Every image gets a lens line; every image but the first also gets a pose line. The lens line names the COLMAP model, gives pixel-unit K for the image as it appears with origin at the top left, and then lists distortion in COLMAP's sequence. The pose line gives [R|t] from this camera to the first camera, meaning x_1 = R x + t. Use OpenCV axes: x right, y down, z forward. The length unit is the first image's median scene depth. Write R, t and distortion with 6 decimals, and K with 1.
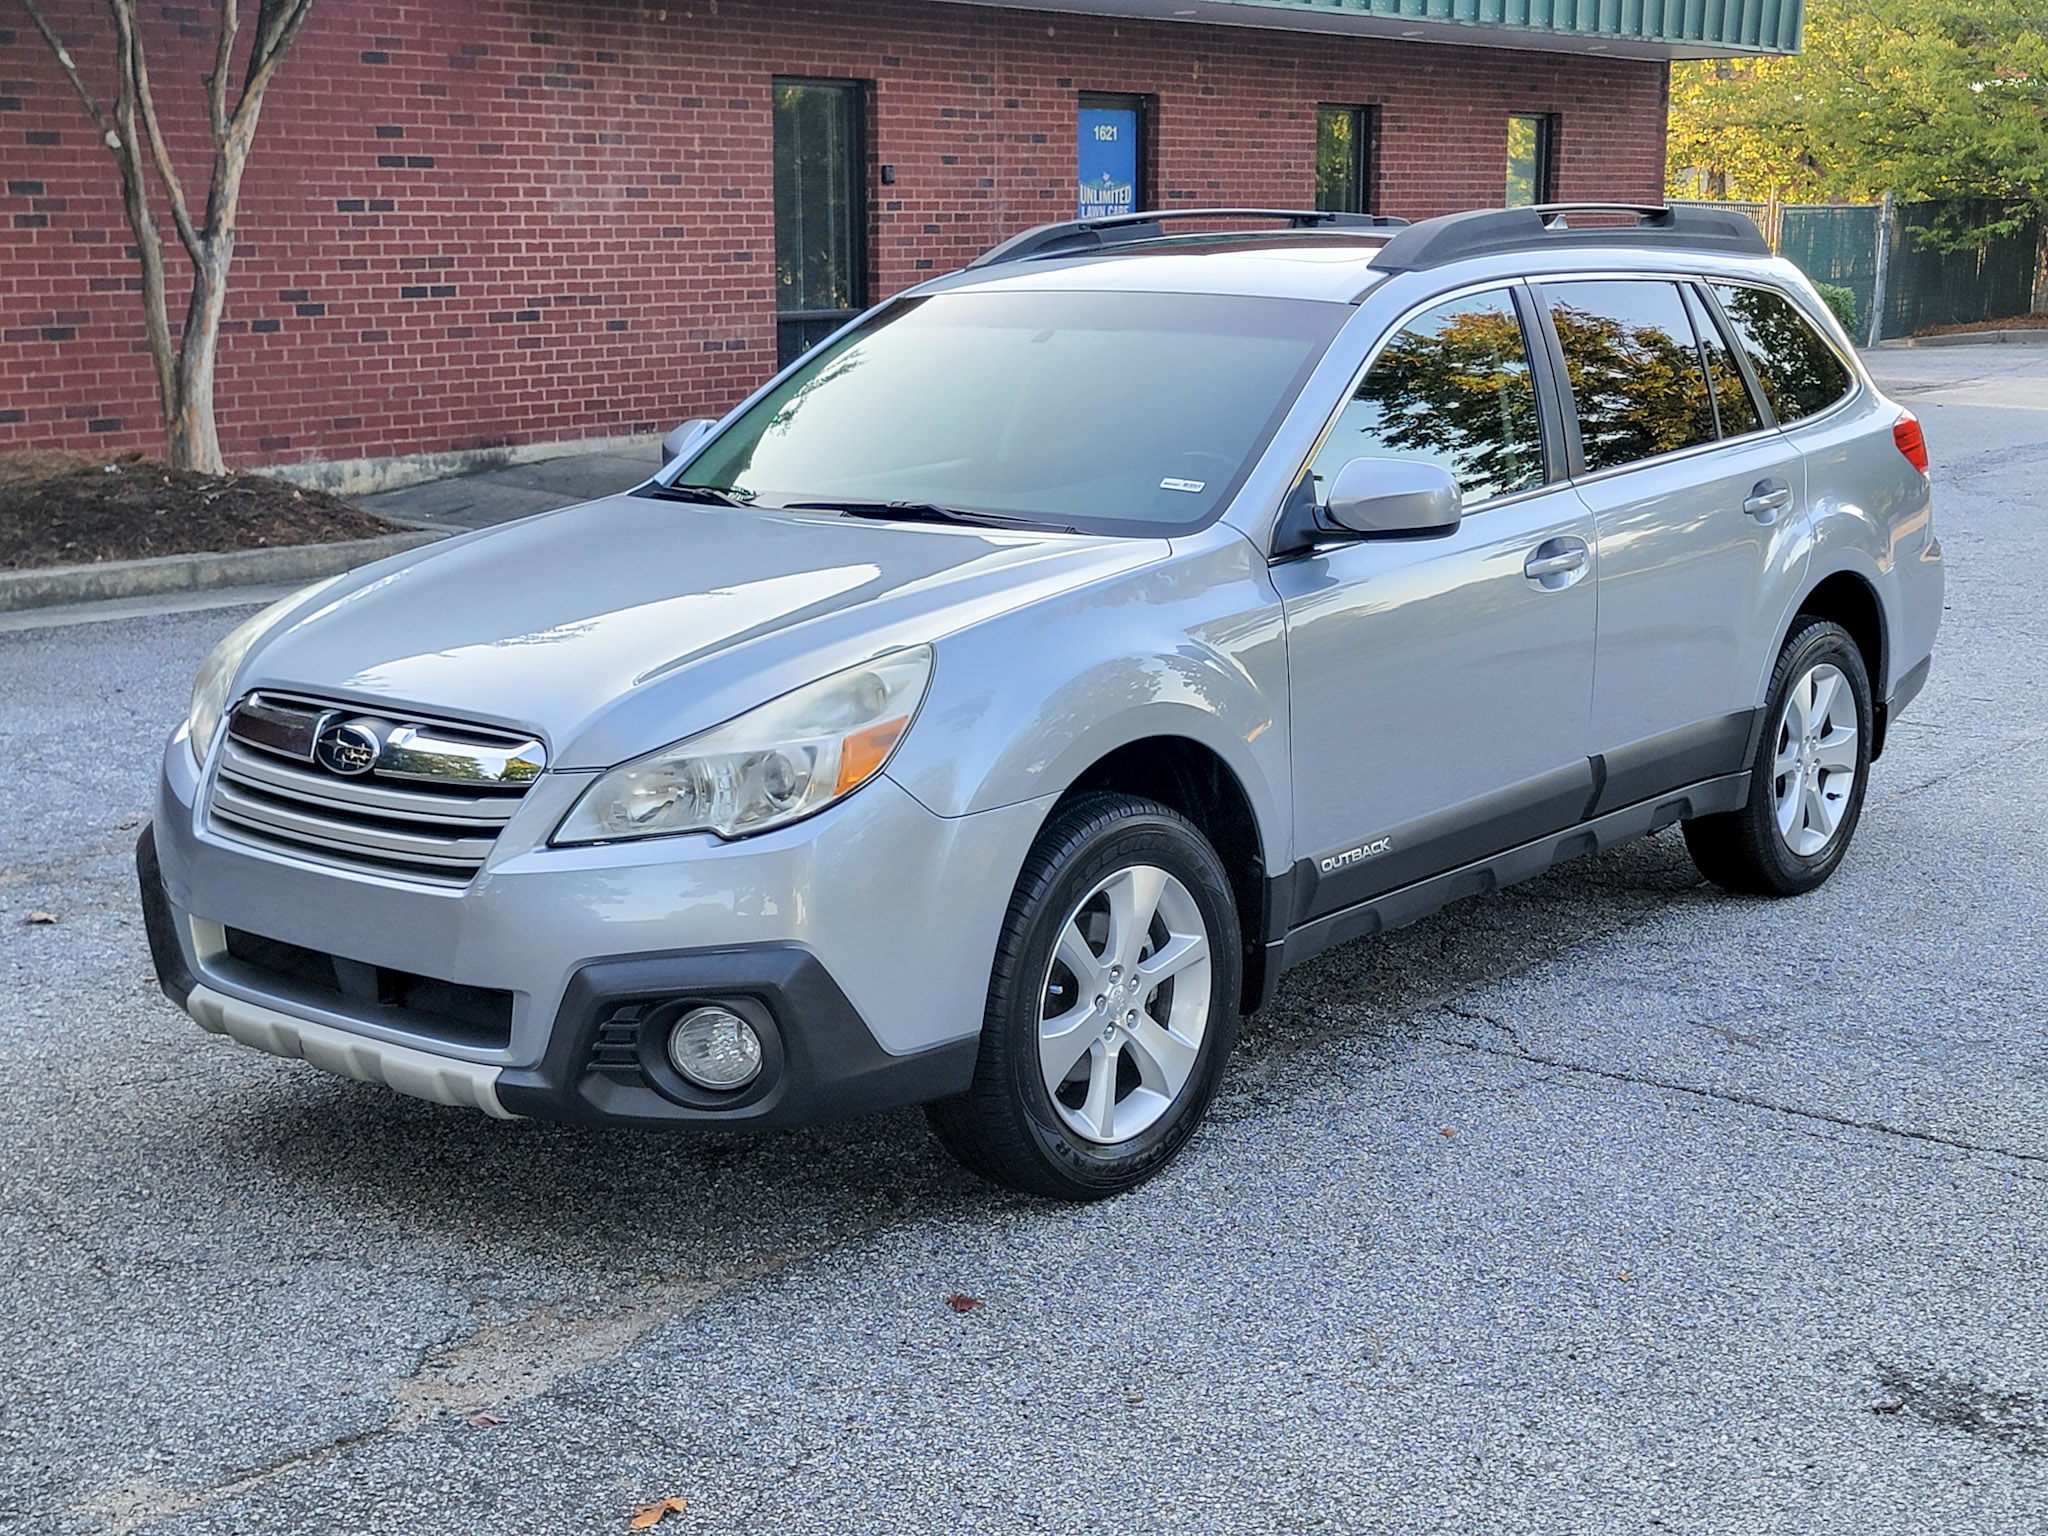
lens RADIAL K [[2774.5, 0, 1045.7], [0, 2774.5, 753.6], [0, 0, 1]] dist [0.100735, -0.150886]
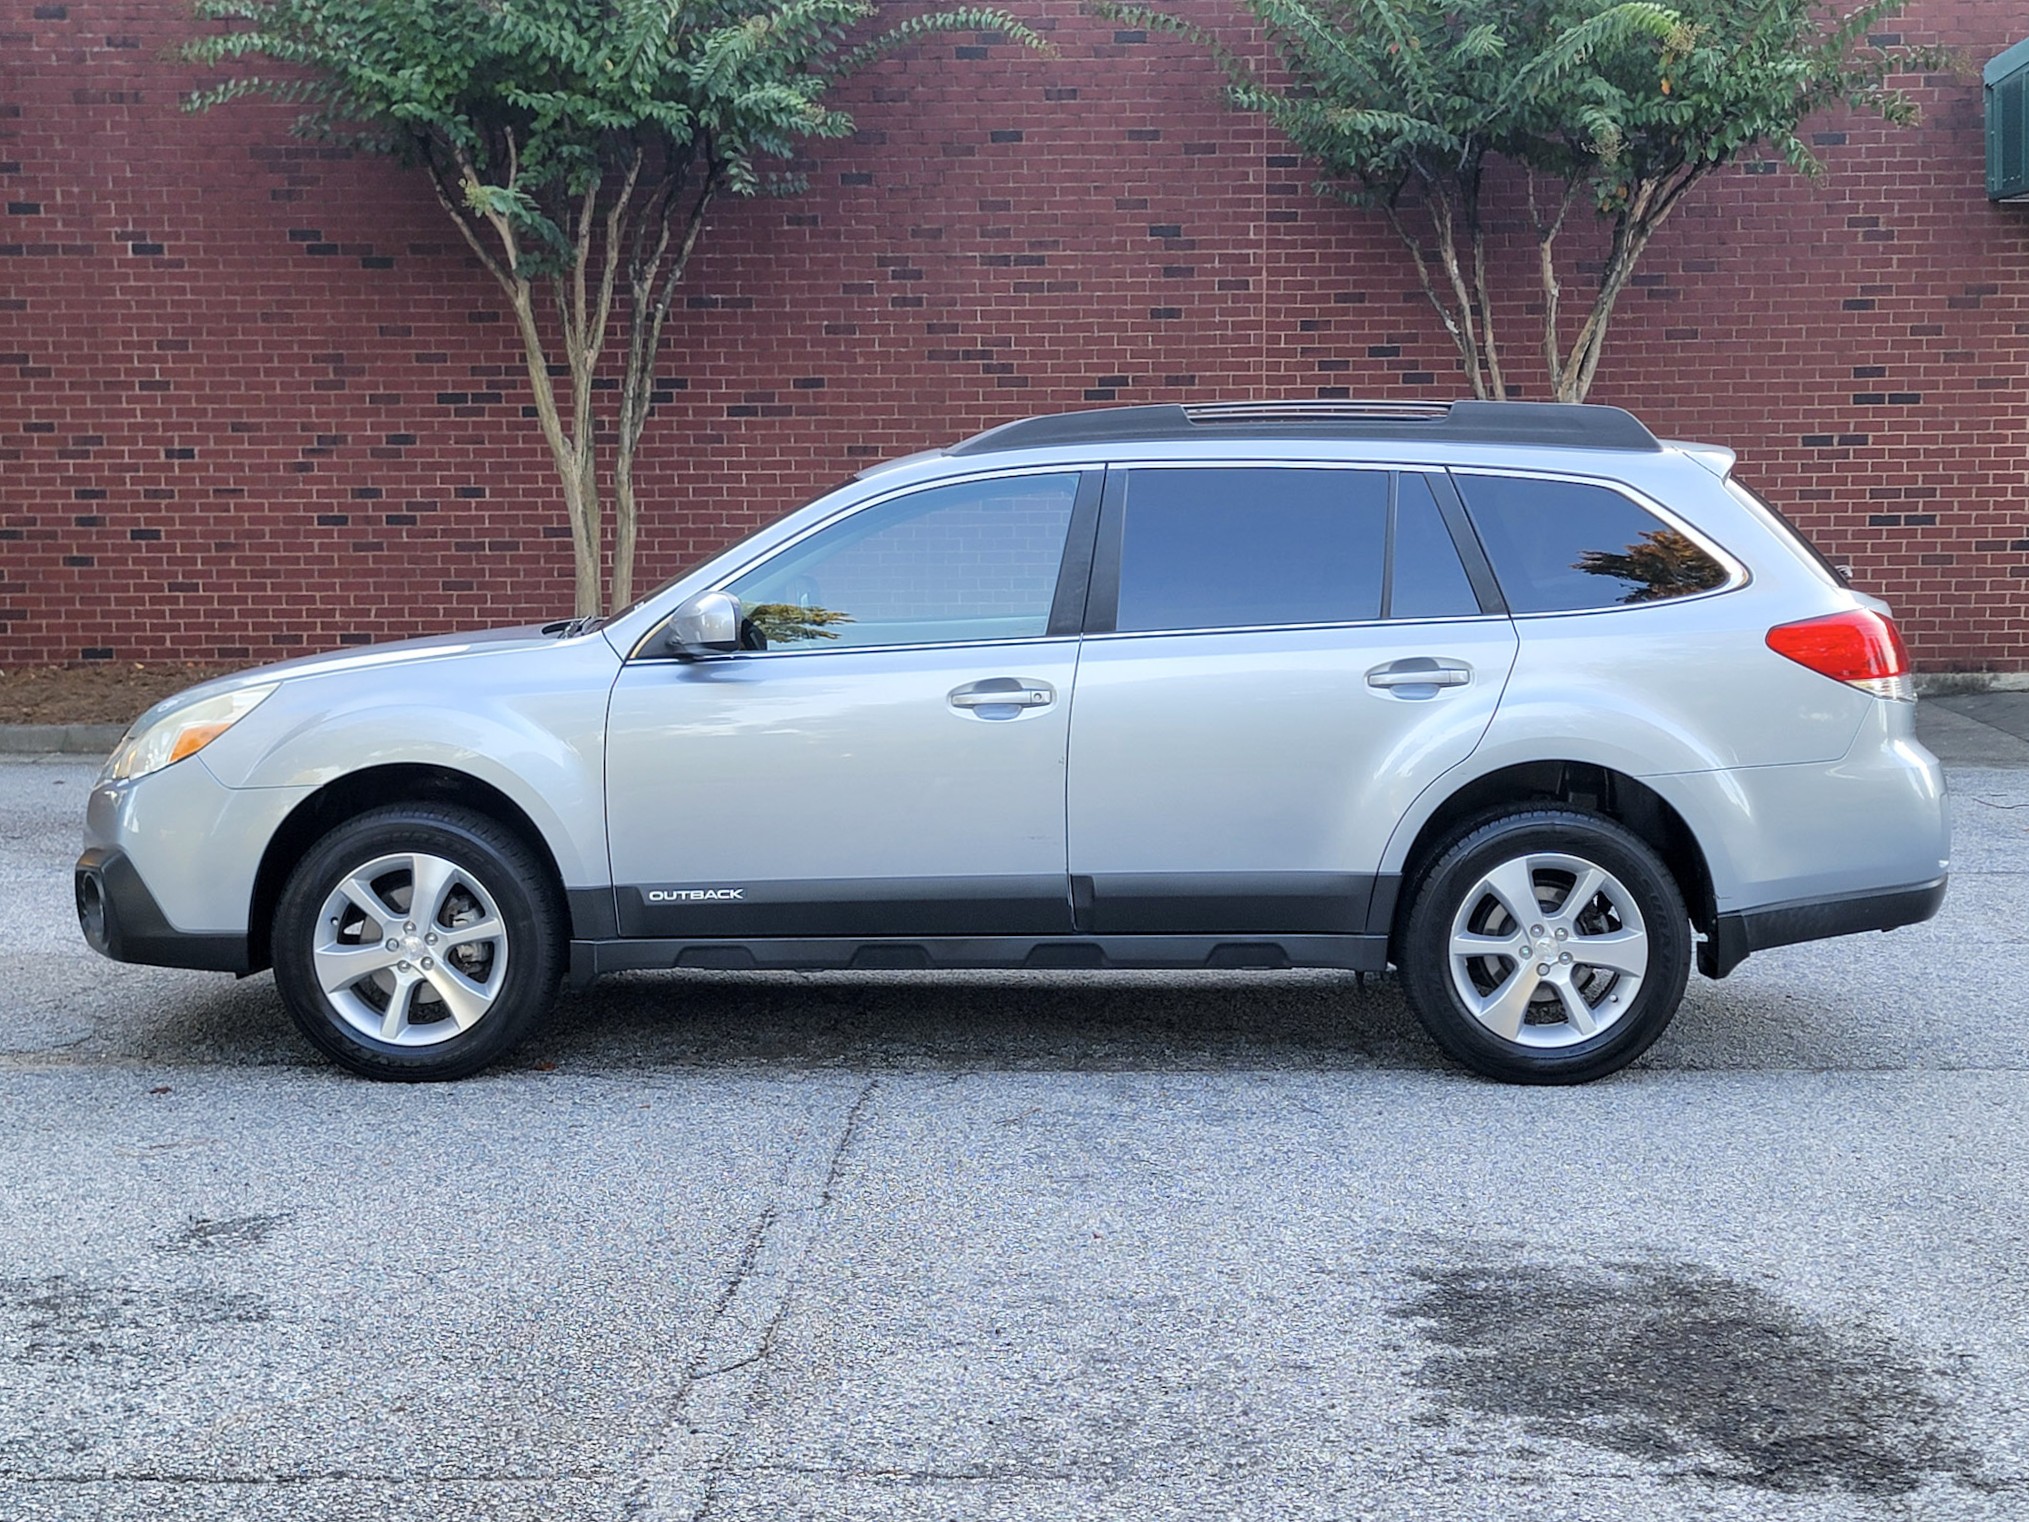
lens RADIAL K [[2755.7, 0, 979.0], [0, 2755.7, 756.4], [0, 0, 1]] dist [0.111175, -0.116481]
pose [[0.606456, 0.075783, -0.791498, 0.525512], [-0.147318, 0.988922, -0.018192, -0.010316], [0.781351, 0.127634, 0.610902, 0.134105]]
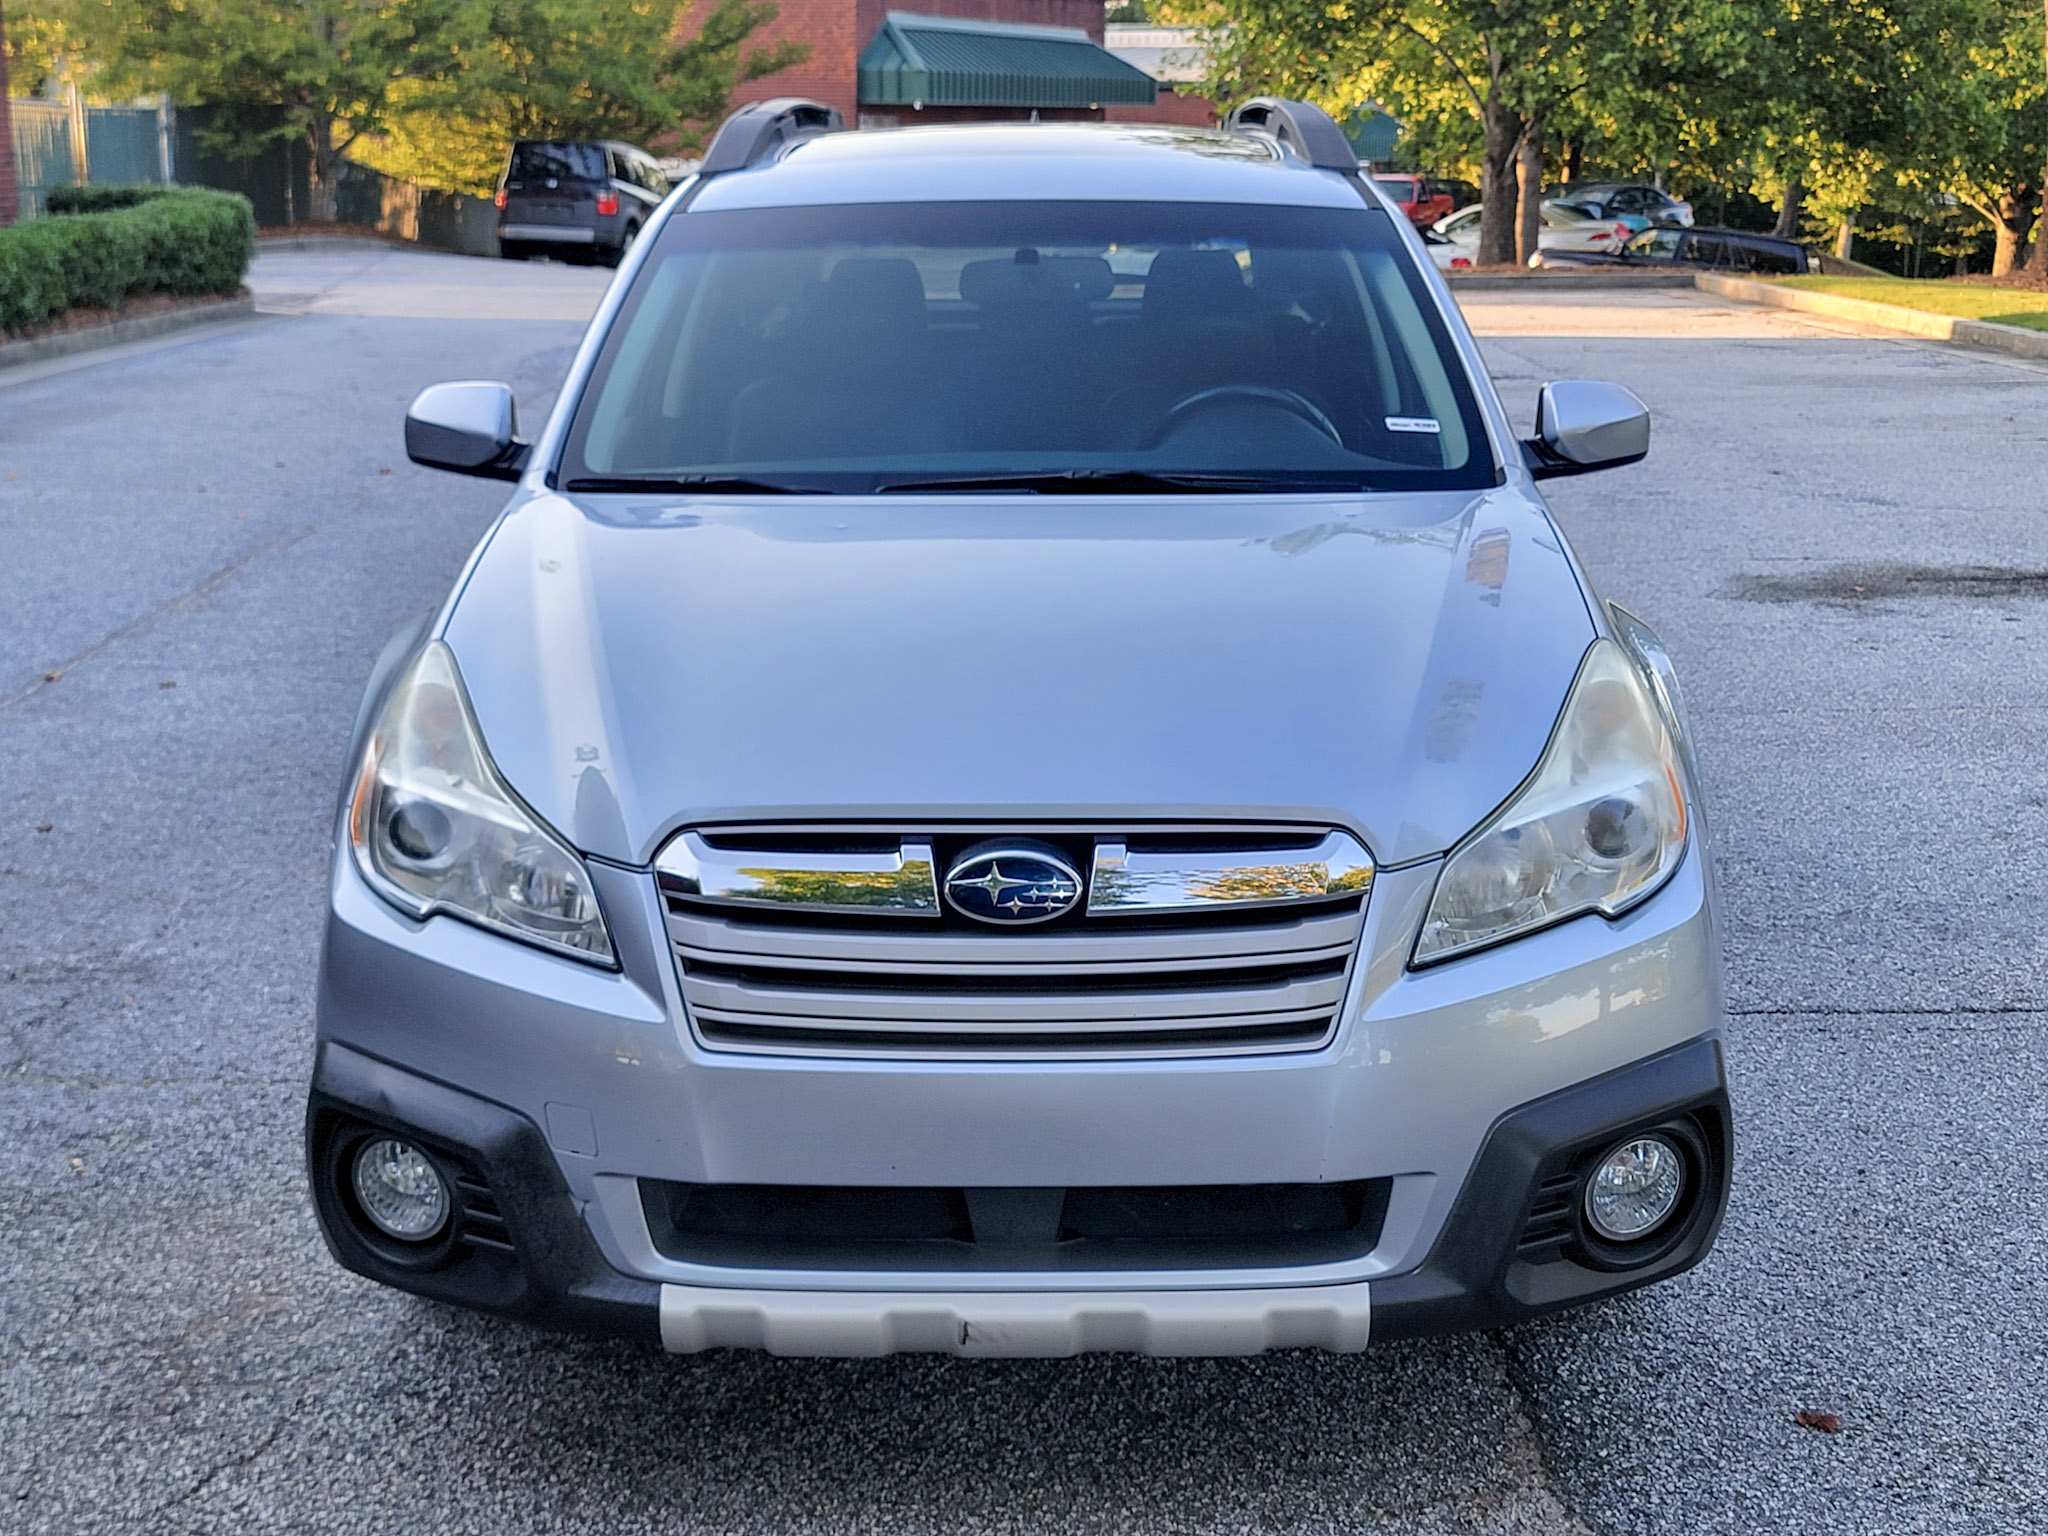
lens RADIAL K [[2767.3, 0, 1024.0], [0, 2767.3, 768.0], [0, 0, 1]] dist [0.093808, -0.099542]
pose [[0.781426, -0.139754, 0.608146, -0.246709], [0.116651, 0.990133, 0.077647, -0.031212], [-0.612997, 0.010265, 0.790019, 0.172284]]
